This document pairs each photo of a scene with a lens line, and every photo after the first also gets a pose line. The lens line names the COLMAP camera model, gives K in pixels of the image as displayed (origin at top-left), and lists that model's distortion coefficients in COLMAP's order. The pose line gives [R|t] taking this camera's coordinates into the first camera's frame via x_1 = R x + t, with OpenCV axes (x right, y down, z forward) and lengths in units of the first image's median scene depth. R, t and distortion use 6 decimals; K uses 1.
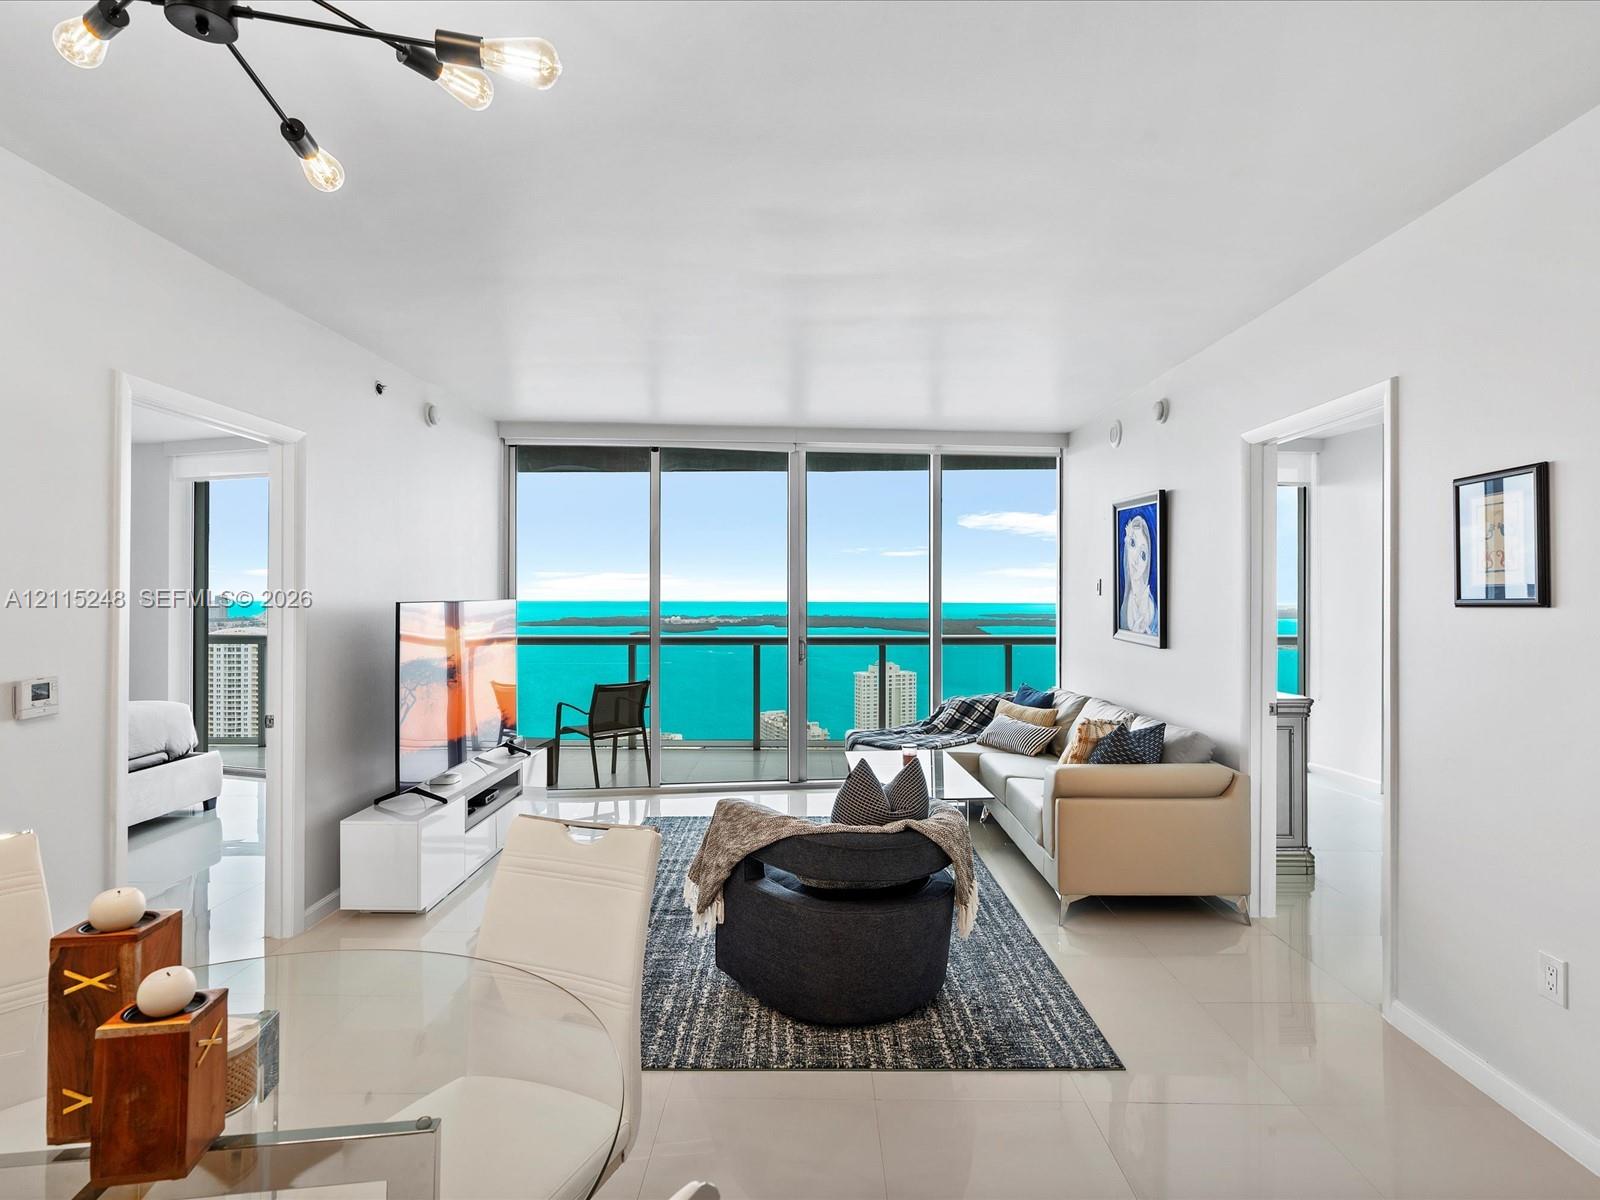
lens RADIAL K [[838.7, 0, 802.5], [0, 838.7, 591.1], [0, 0, 1]] dist [-0.011354, 0.002146]
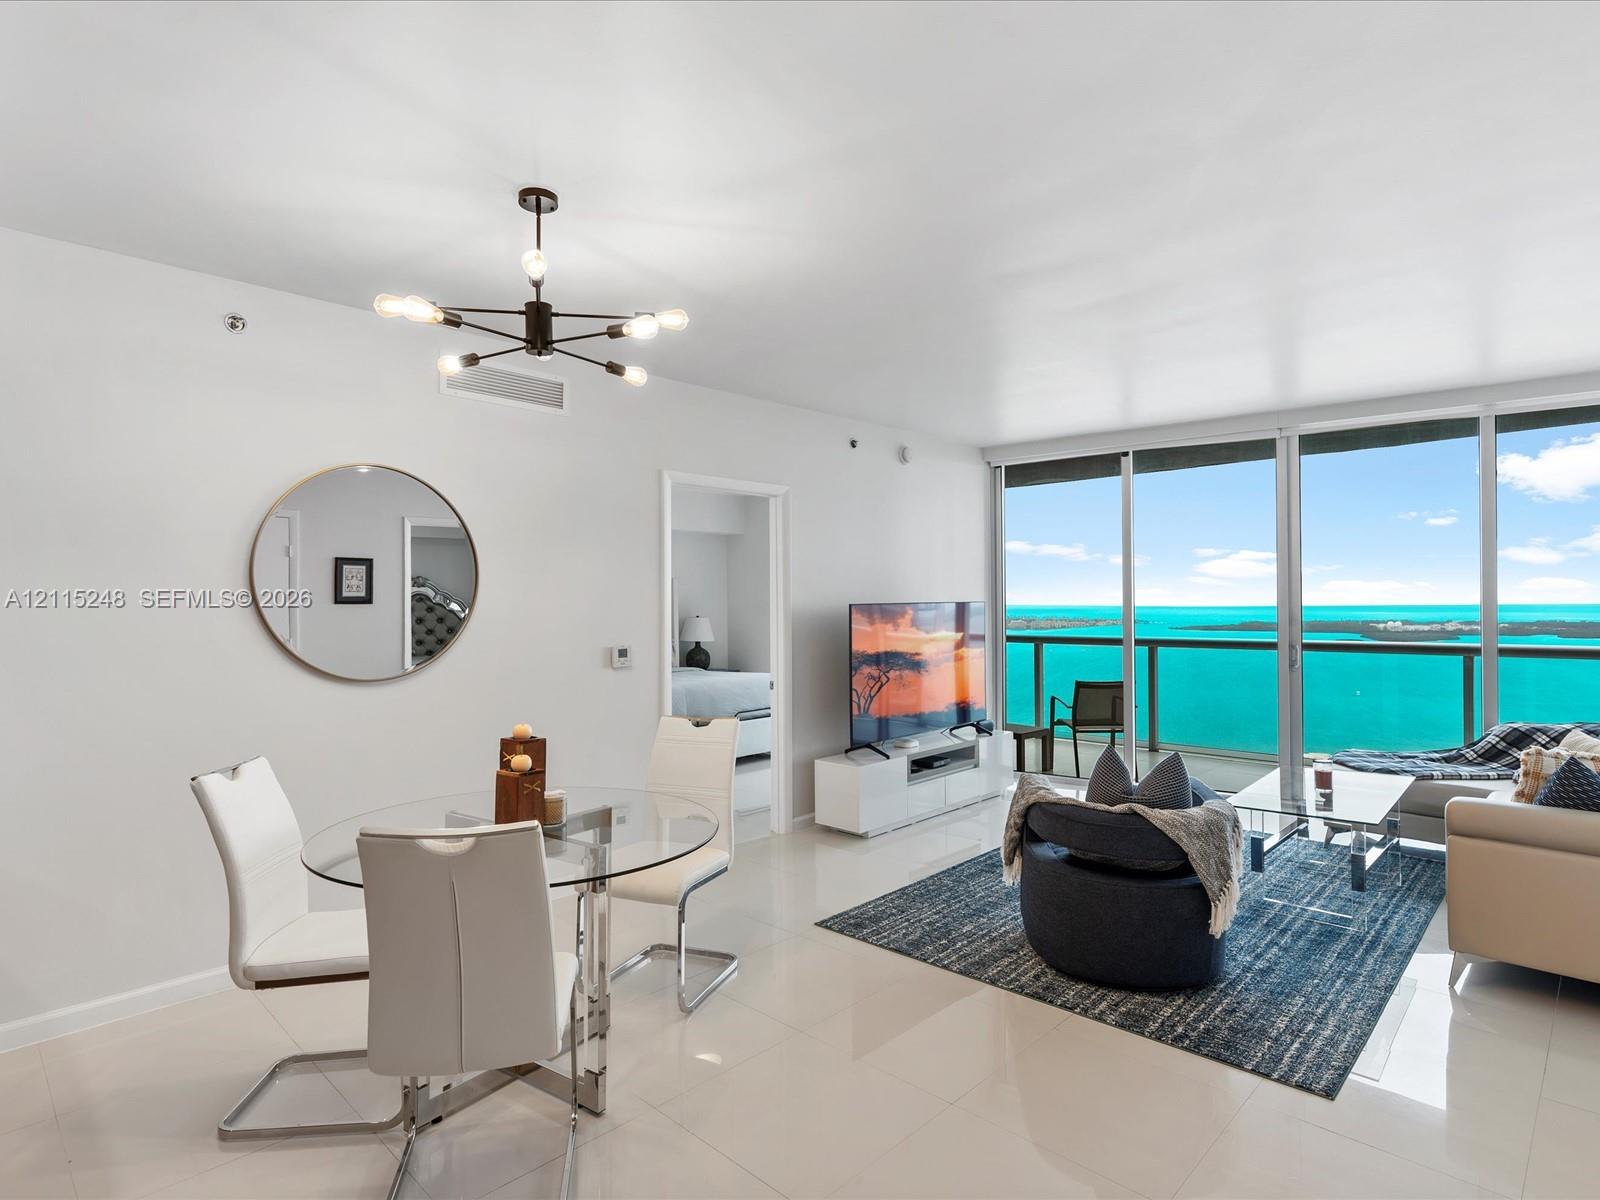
lens RADIAL K [[852.9, 0, 780.5], [0, 852.9, 602.0], [0, 0, 1]] dist [-0.014055, 0.002483]
pose [[0.720661, -0.005722, -0.693264, 0.392298], [0.012543, 0.999910, 0.004785, 0.001735], [0.693174, -0.012145, 0.720668, -0.068900]]
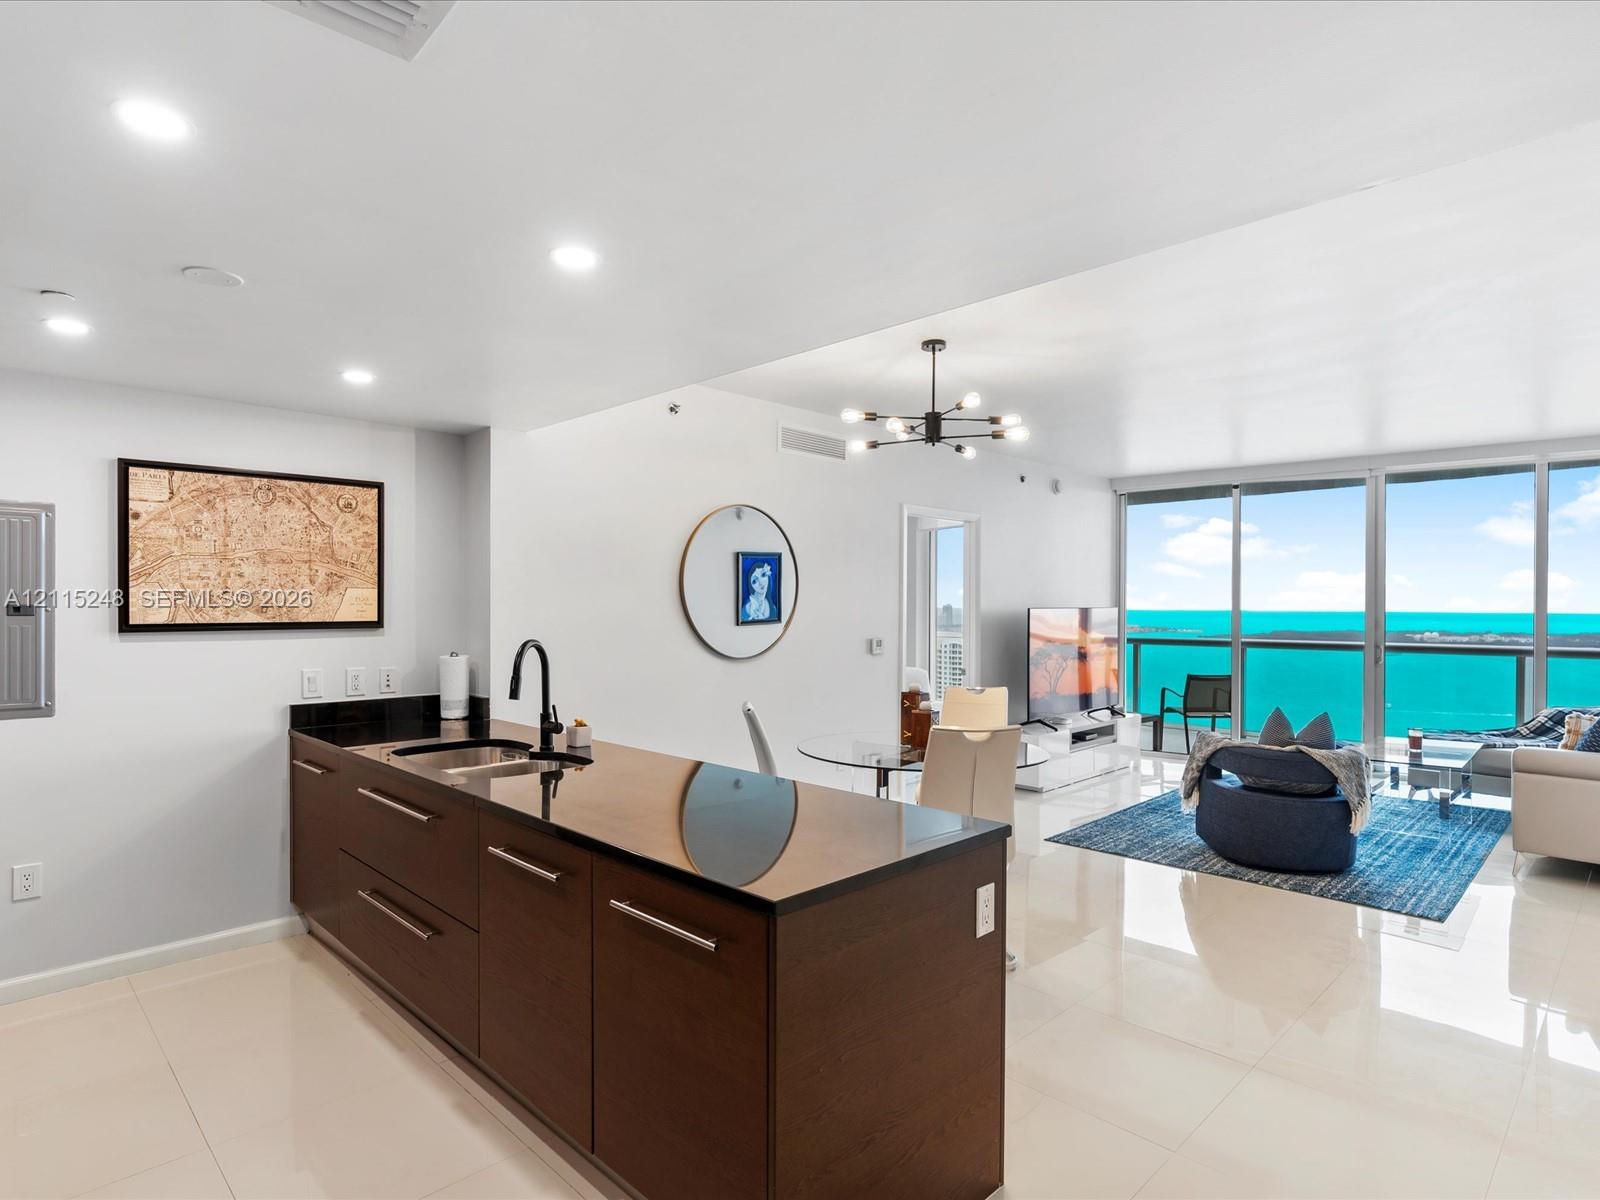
lens RADIAL K [[852.9, 0, 795.7], [0, 852.9, 613.5], [0, 0, 1]] dist [-0.014055, 0.002483]
pose [[0.707948, 0.008006, -0.706219, 0.411202], [0.002373, 0.999903, 0.013714, -0.000860], [0.706260, -0.011385, 0.707861, -0.571976]]
